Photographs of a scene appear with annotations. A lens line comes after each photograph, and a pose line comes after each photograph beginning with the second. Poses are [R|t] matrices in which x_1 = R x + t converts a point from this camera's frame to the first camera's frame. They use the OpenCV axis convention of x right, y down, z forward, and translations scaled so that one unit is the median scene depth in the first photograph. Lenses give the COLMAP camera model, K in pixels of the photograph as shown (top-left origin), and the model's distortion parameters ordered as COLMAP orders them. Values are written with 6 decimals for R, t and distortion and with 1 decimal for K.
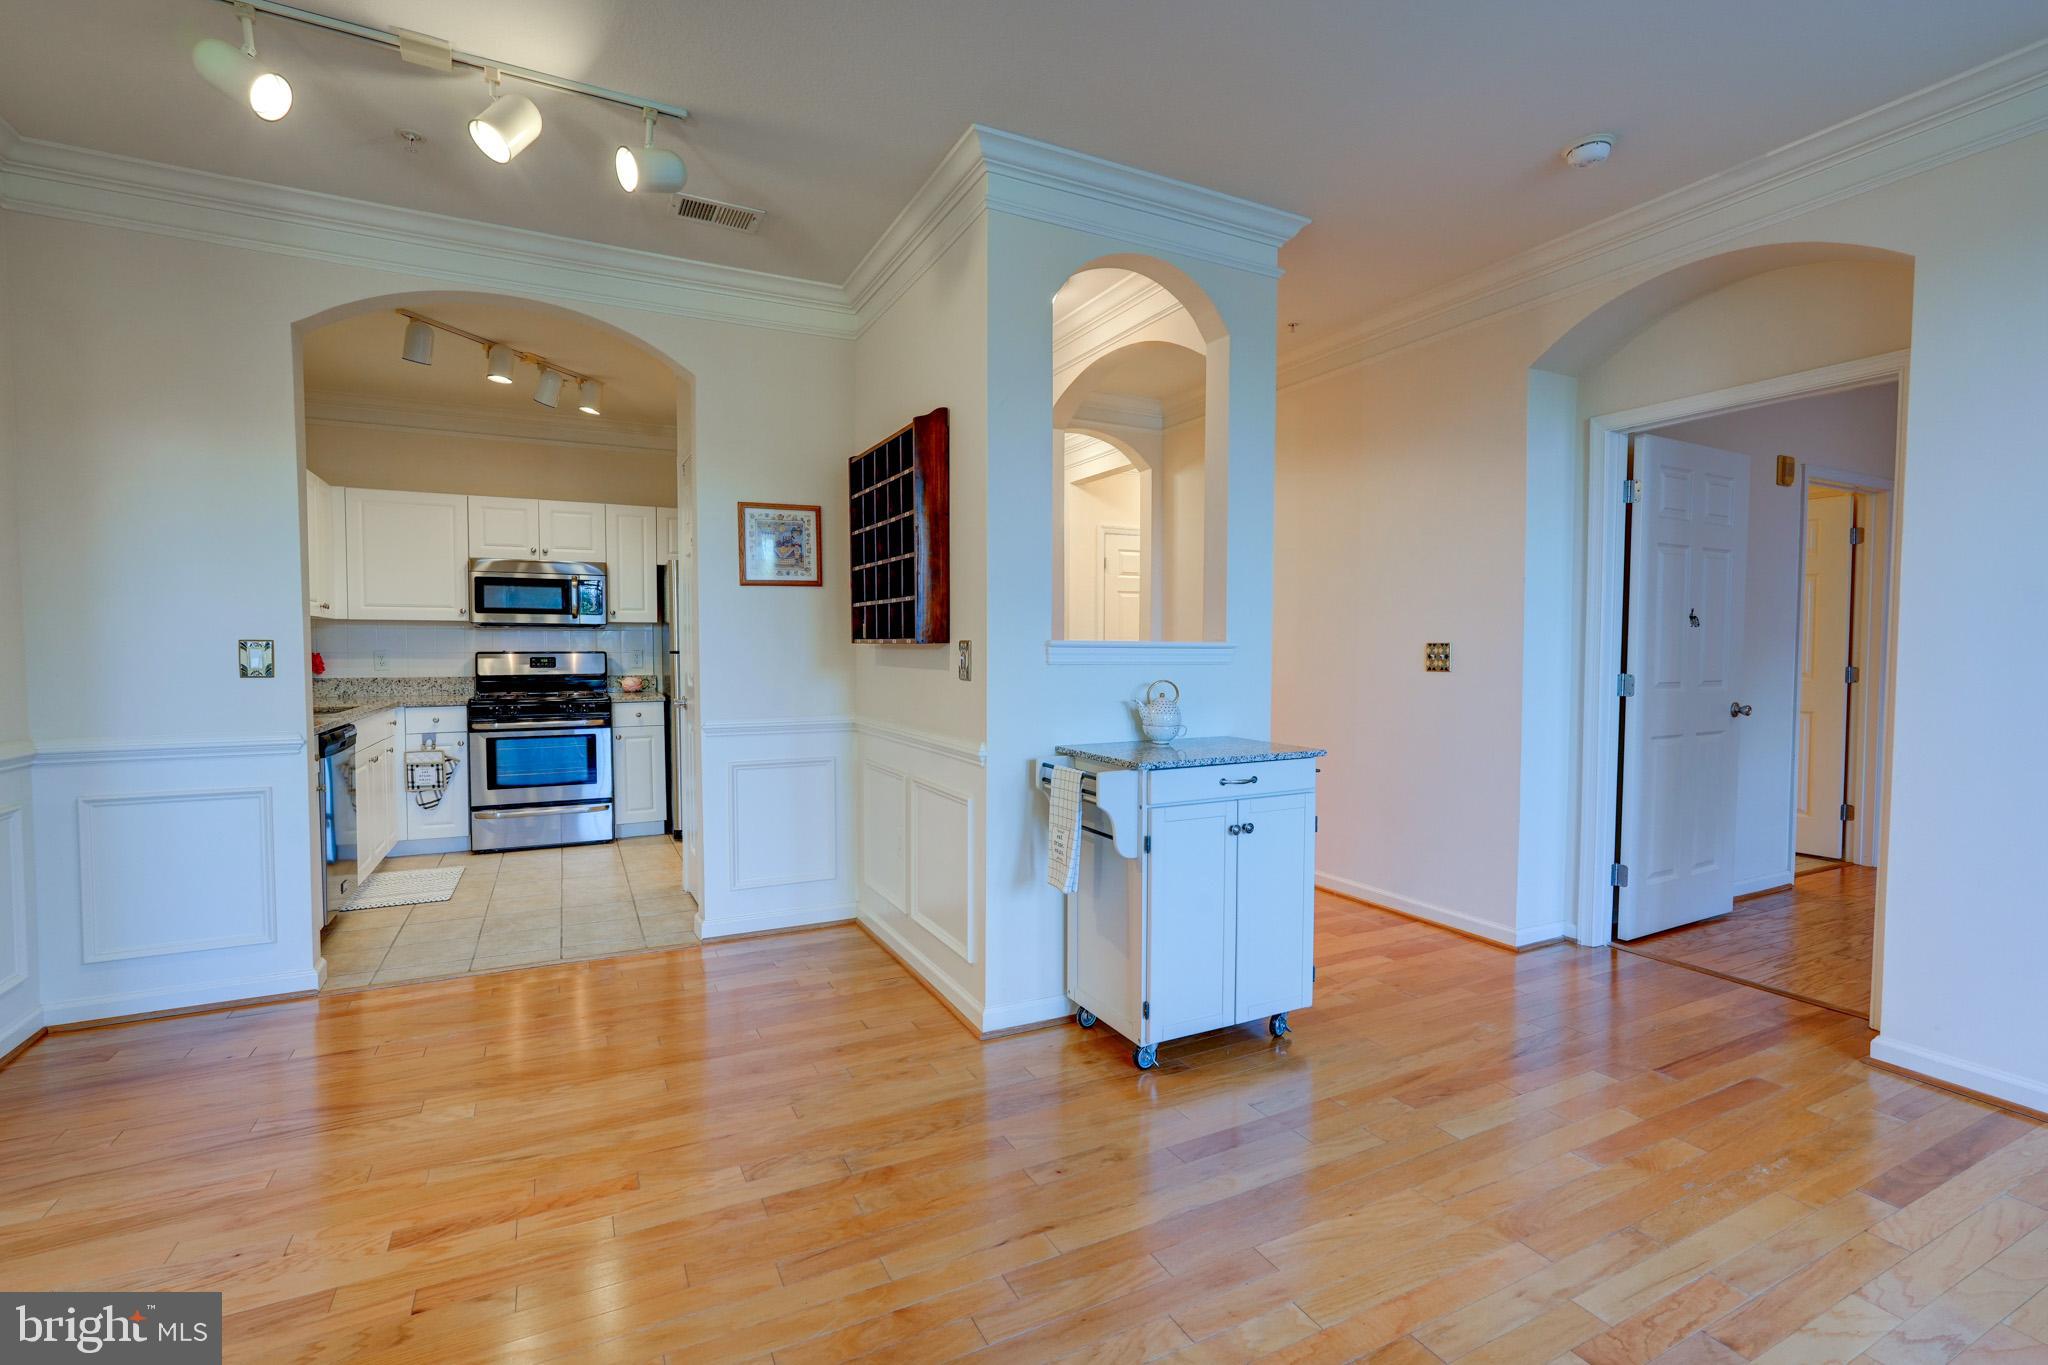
lens RADIAL K [[895.7, 0, 1039.9], [0, 895.7, 679.3], [0, 0, 1]] dist [-0.003593, 0.002335]
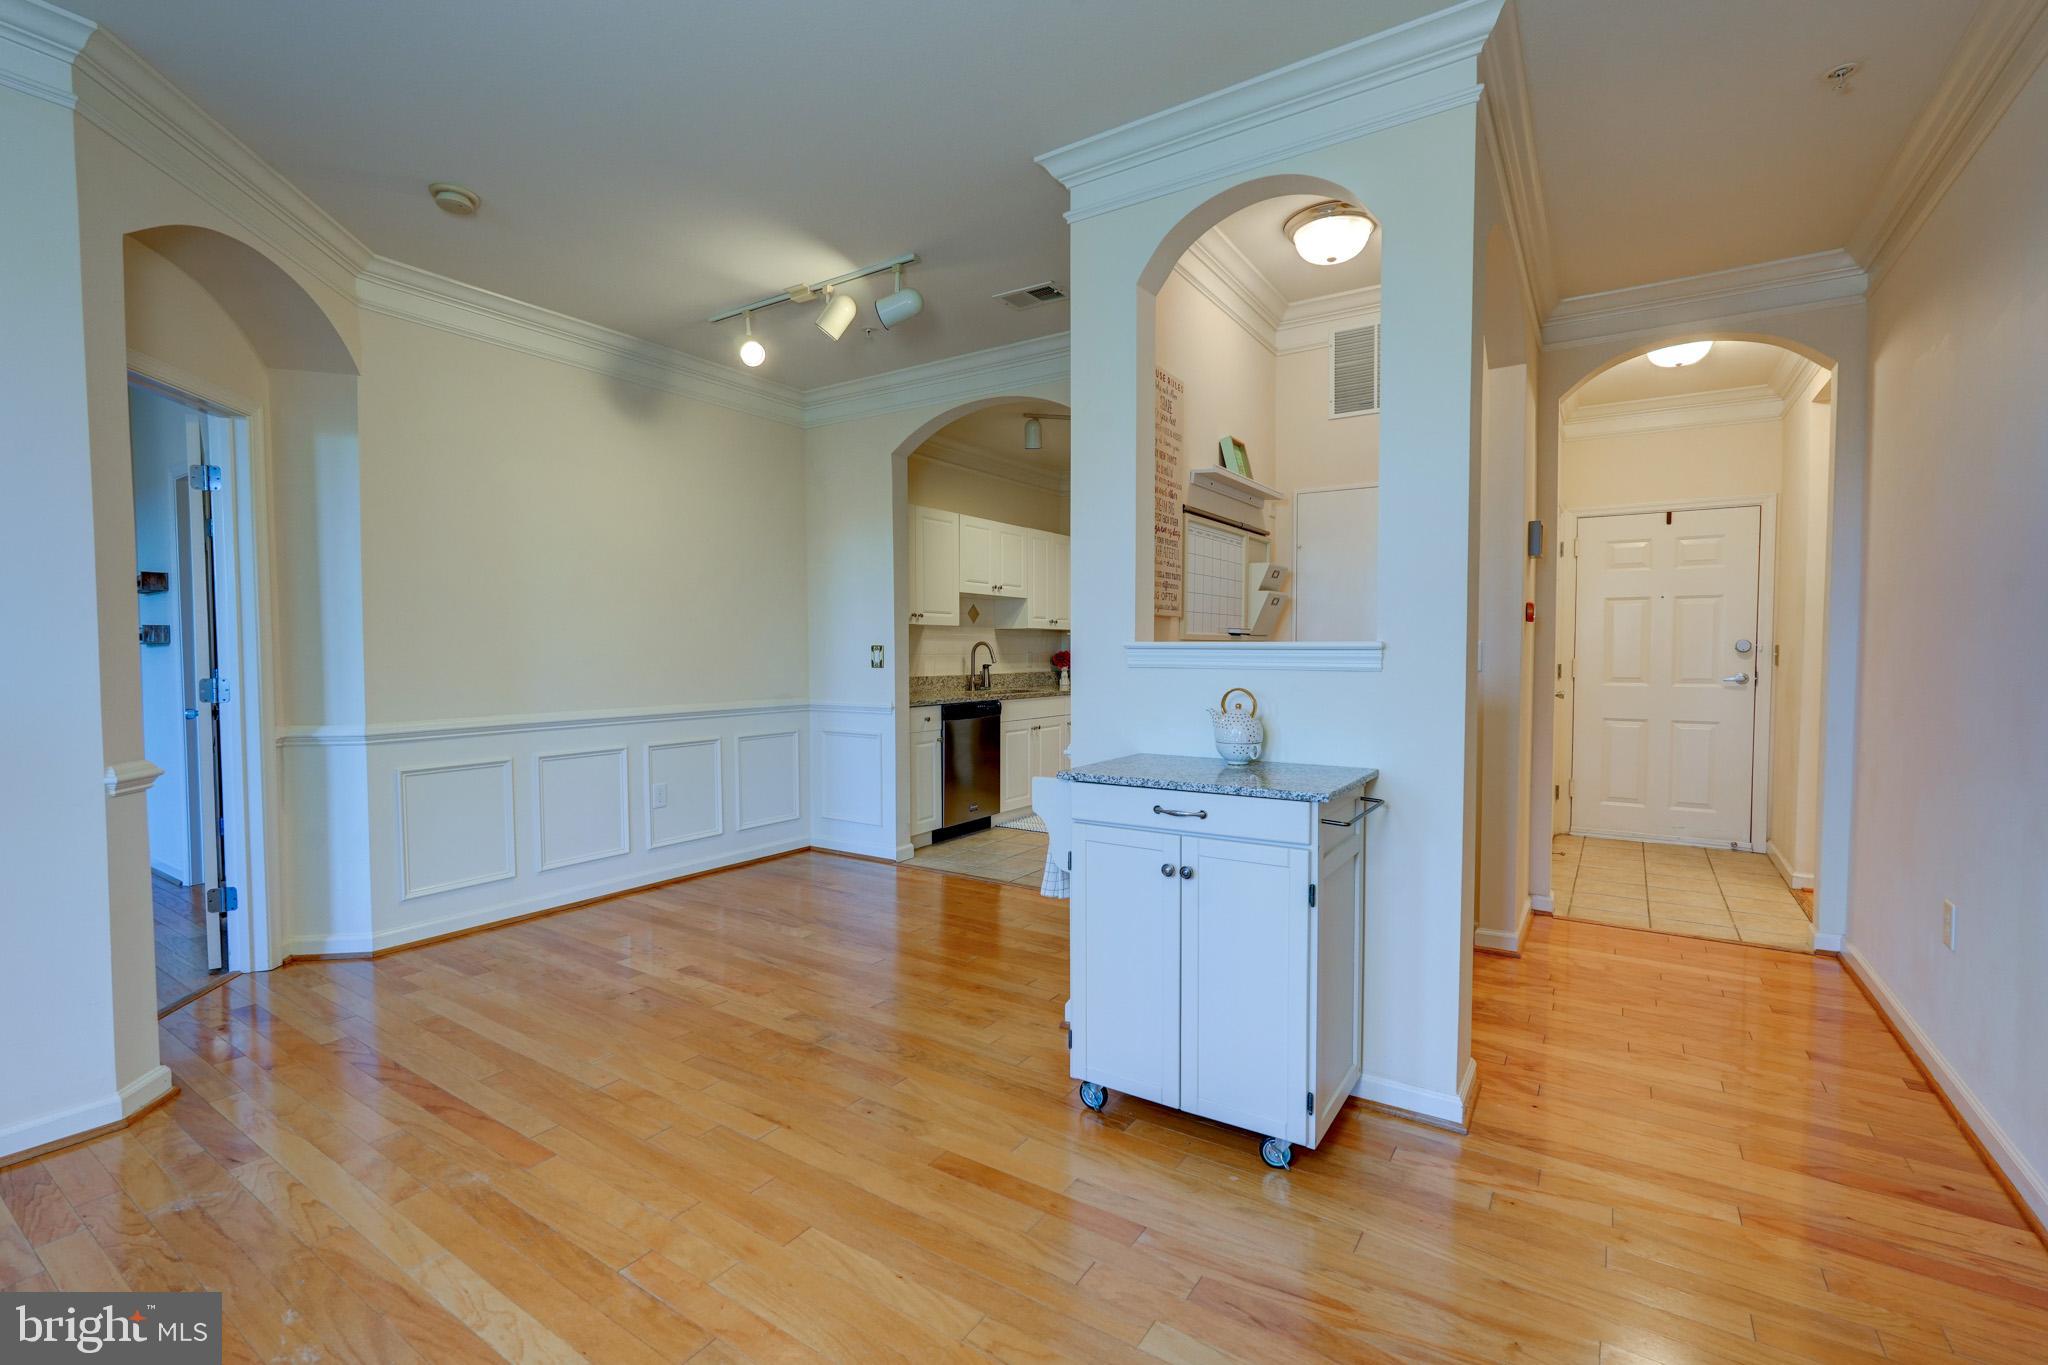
lens RADIAL K [[895.7, 0, 1039.9], [0, 895.7, 692.0], [0, 0, 1]] dist [-0.003593, 0.002335]
pose [[0.502186, 0.038645, -0.863895, 0.853226], [-0.028878, 0.999193, 0.027910, -0.014172], [0.864277, 0.010932, 0.502897, 0.480402]]
